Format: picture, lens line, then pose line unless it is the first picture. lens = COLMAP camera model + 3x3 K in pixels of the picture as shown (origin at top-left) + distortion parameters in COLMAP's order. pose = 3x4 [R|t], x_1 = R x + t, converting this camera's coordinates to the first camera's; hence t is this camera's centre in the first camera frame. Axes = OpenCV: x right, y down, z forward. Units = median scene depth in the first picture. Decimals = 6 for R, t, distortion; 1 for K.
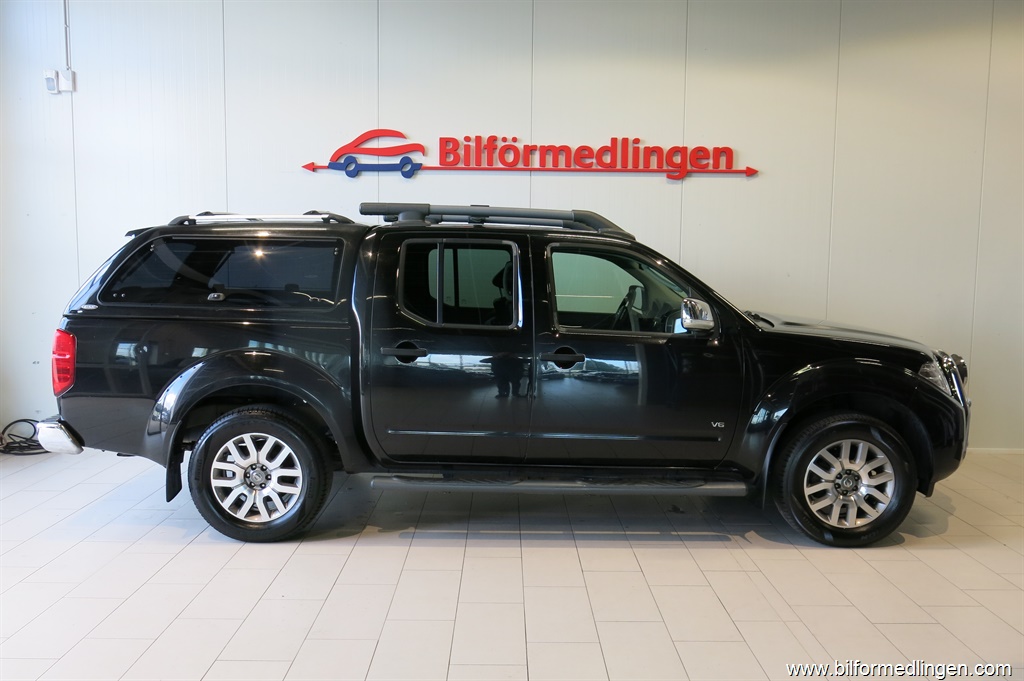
lens RADIAL K [[851.1, 0, 507.1], [0, 851.1, 350.4], [0, 0, 1]] dist [0.015805, -0.043489]
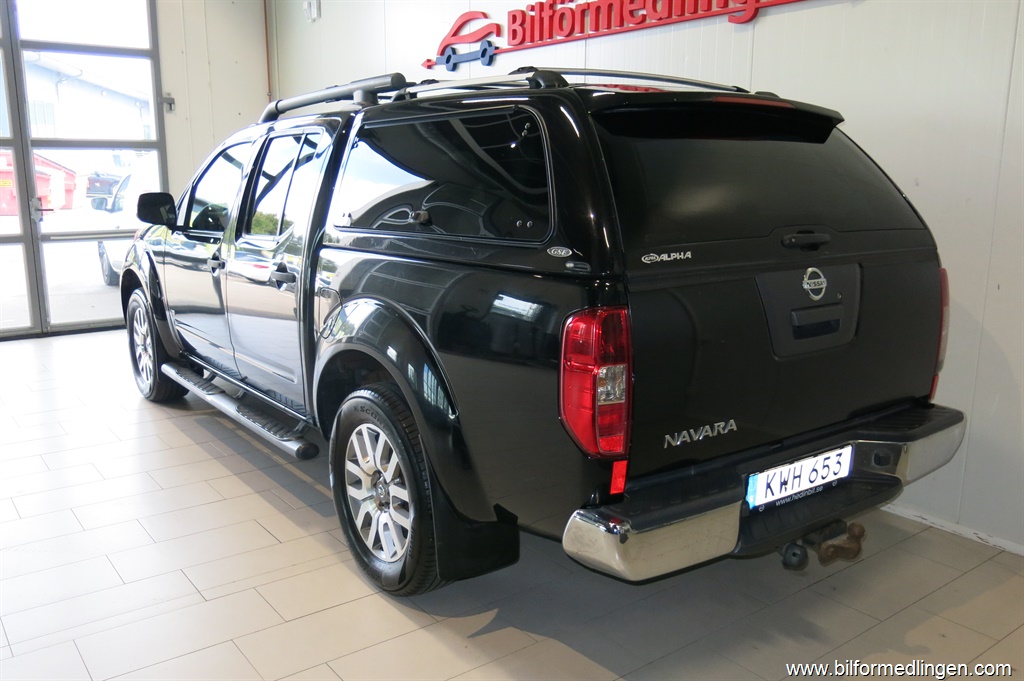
lens RADIAL K [[851.1, 0, 510.5], [0, 851.1, 341.3], [0, 0, 1]] dist [0.015805, -0.043489]
pose [[0.600549, 0.151052, -0.785191, 0.610994], [-0.085351, 0.988494, 0.124883, -0.037857], [0.795020, -0.007981, 0.606531, 0.498057]]
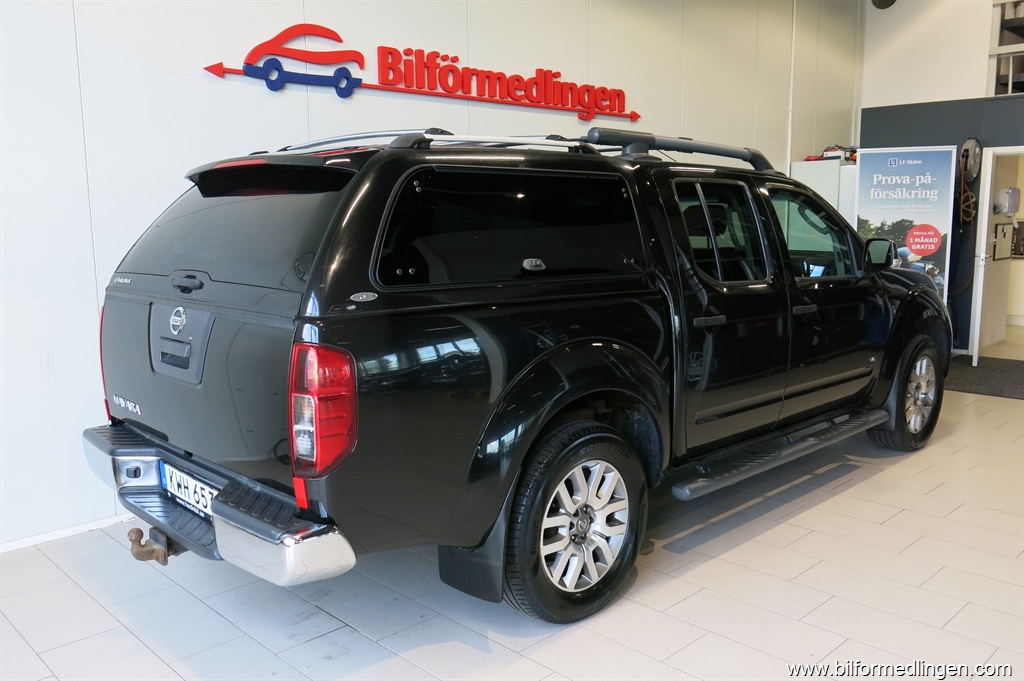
lens RADIAL K [[851.1, 0, 512.2], [0, 851.1, 346.6], [0, 0, 1]] dist [0.015805, -0.043489]
pose [[0.720983, -0.124122, 0.681745, -0.538797], [0.091075, 0.992266, 0.084340, -0.039086], [-0.686941, 0.001282, 0.726712, 0.371166]]
